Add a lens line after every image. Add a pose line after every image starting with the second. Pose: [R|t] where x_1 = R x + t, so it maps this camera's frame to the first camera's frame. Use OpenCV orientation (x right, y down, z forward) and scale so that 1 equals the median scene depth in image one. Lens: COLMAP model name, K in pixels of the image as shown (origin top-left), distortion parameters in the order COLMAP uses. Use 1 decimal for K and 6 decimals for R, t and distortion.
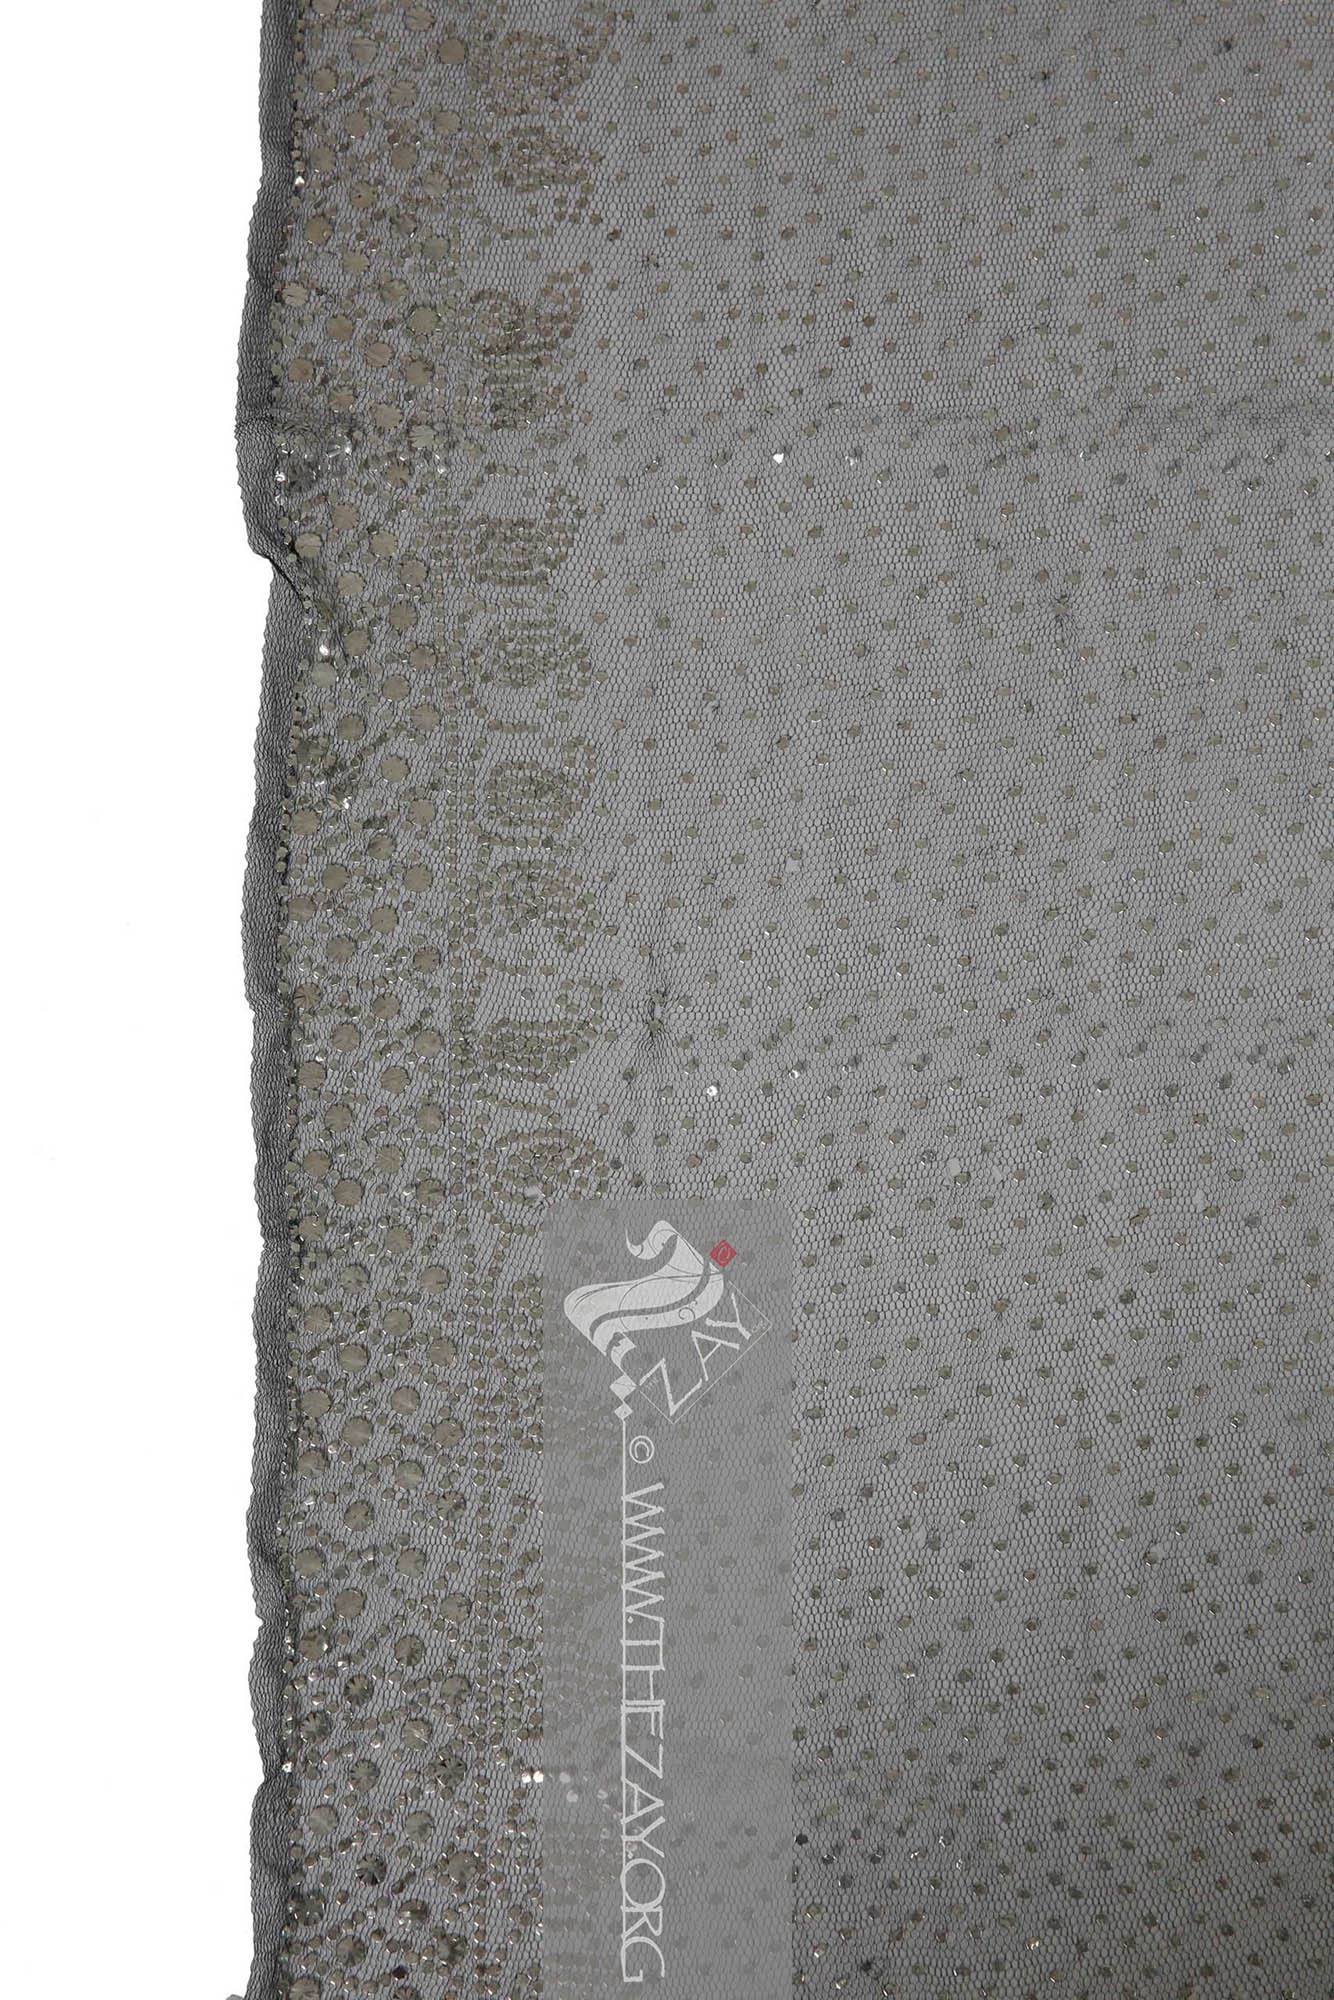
lens RADIAL K [[3764.4, 0, 686.8], [0, 3764.4, 1006.6], [0, 0, 1]] dist [0.030561, 0.000000]
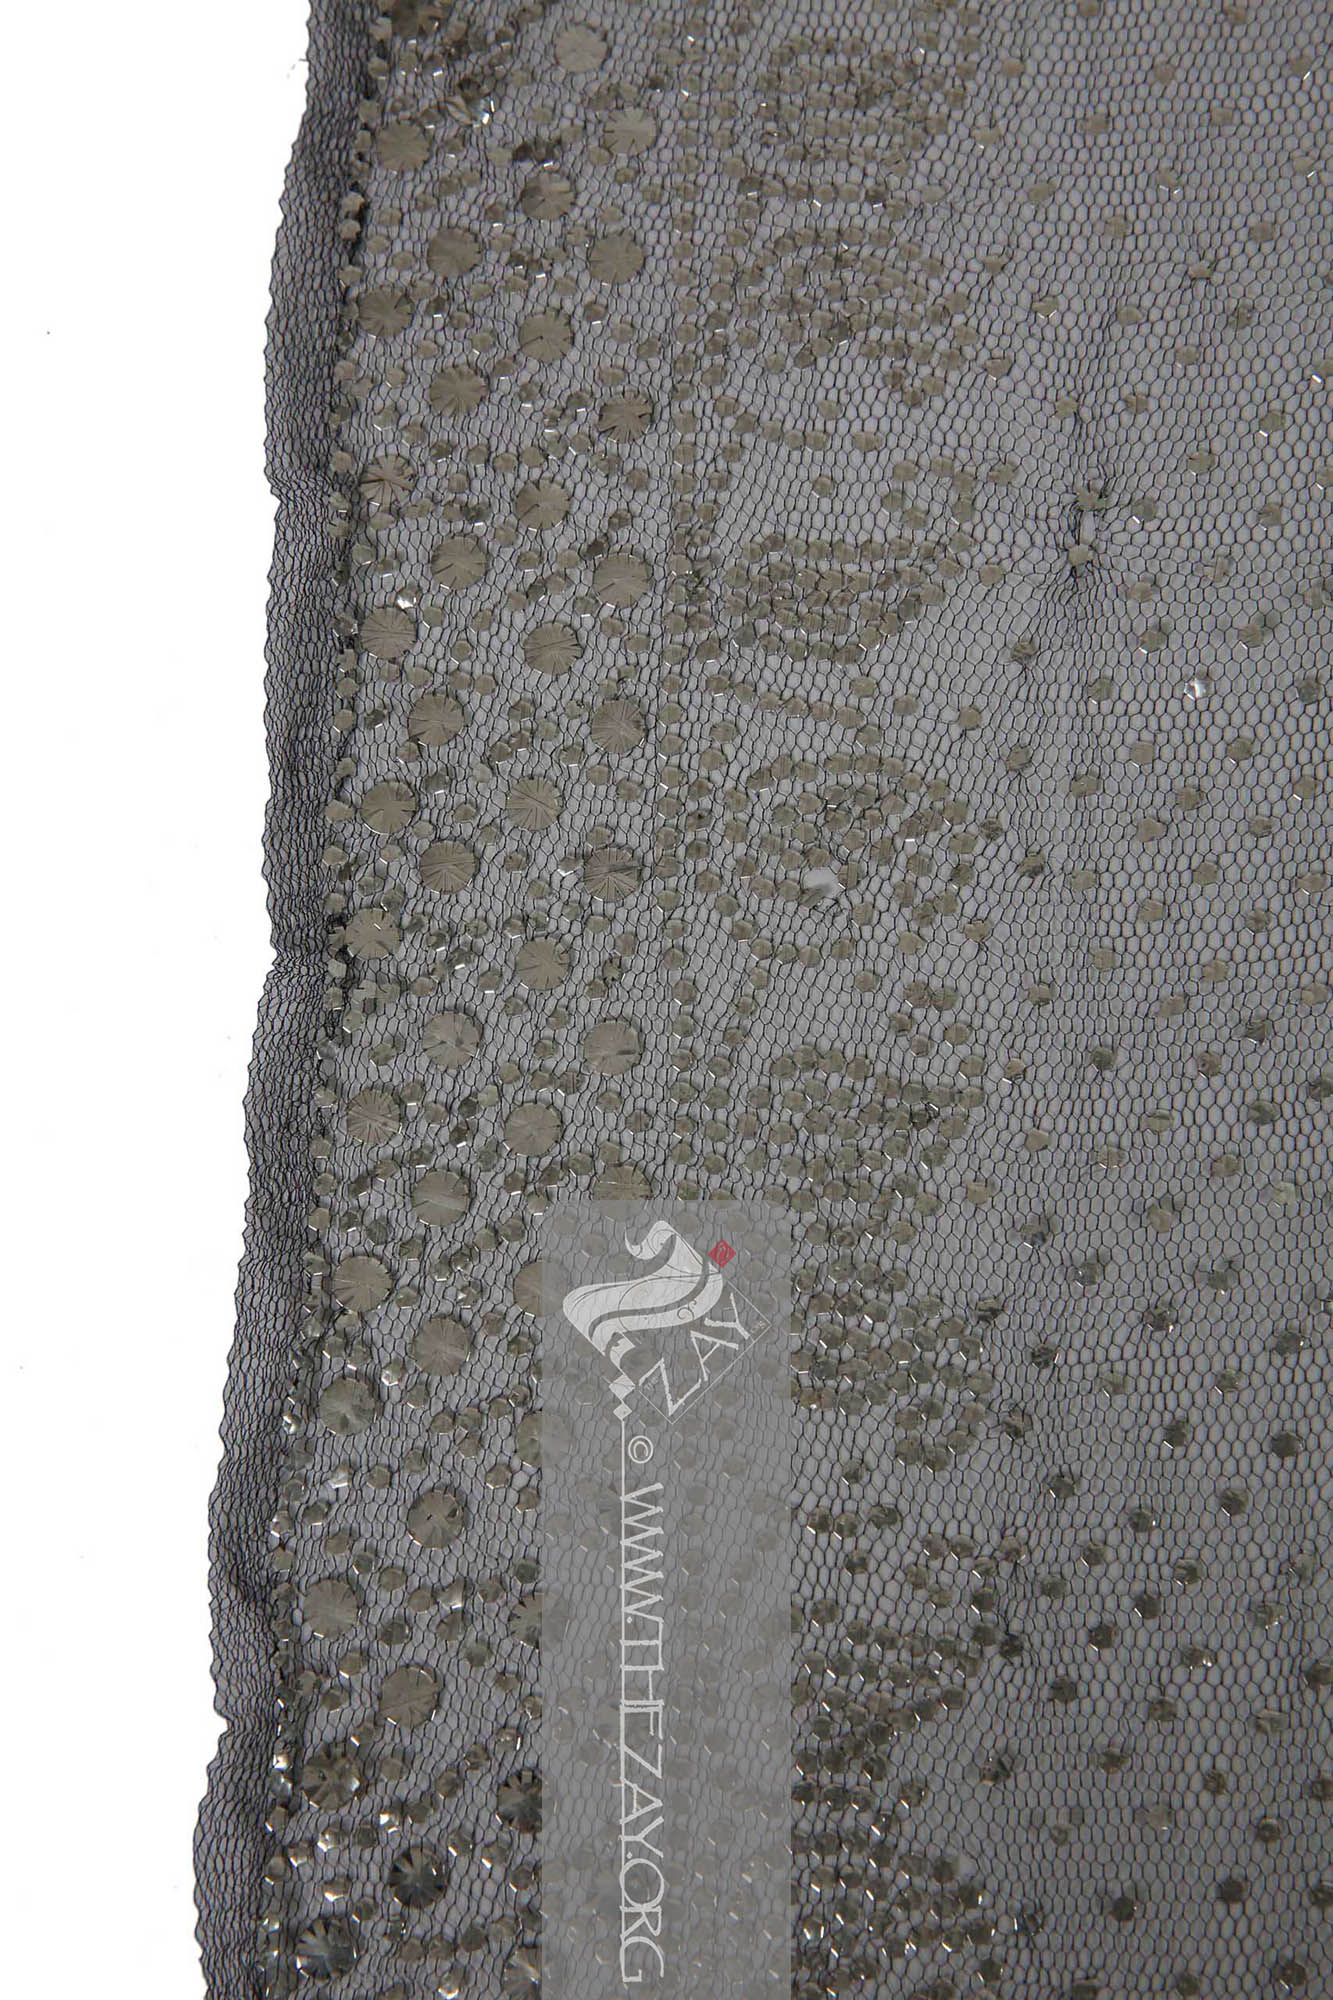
lens RADIAL K [[3764.4, 0, 653.5], [0, 3764.4, 991.2], [0, 0, 1]] dist [0.030561, 0.000000]
pose [[0.996967, 0.045100, -0.063431, -0.030610], [-0.044675, 0.998969, 0.008106, 0.060909], [0.063731, -0.005248, 0.997953, 0.506053]]
